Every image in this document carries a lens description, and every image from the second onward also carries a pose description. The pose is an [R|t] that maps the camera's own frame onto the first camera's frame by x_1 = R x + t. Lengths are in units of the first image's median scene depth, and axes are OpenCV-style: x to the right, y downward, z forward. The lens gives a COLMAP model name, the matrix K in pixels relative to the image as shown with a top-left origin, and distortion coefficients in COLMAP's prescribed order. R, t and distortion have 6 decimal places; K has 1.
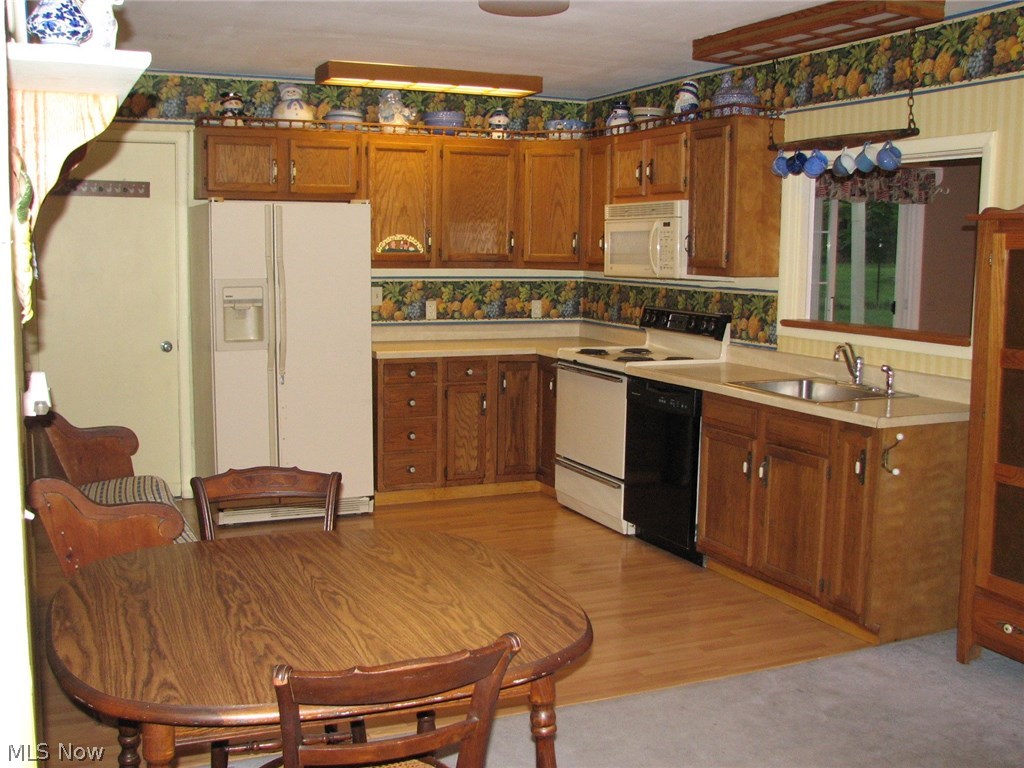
lens RADIAL K [[1097.4, 0, 493.2], [0, 1097.4, 387.7], [0, 0, 1]] dist [-0.199142, 0.280386]
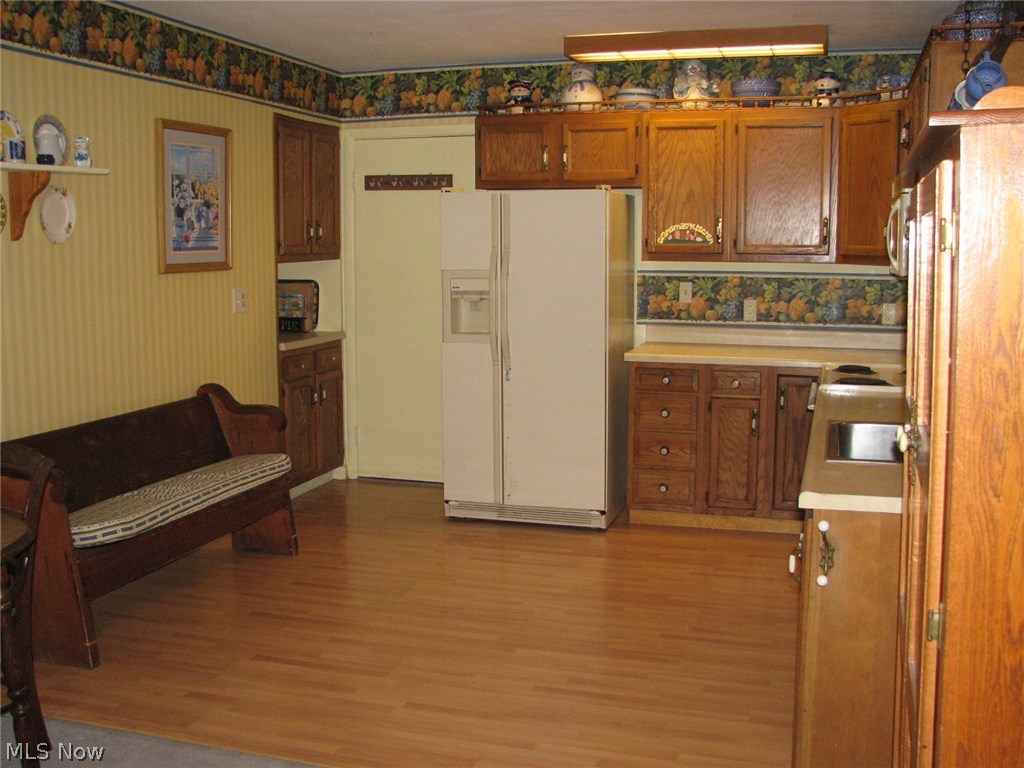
lens RADIAL K [[1097.4, 0, 493.2], [0, 1097.4, 387.7], [0, 0, 1]] dist [-0.199142, 0.280386]
pose [[0.753490, 0.075339, -0.653129, 0.388246], [-0.073613, 0.996834, 0.030061, -0.022617], [0.653326, 0.025428, 0.756650, 0.238099]]
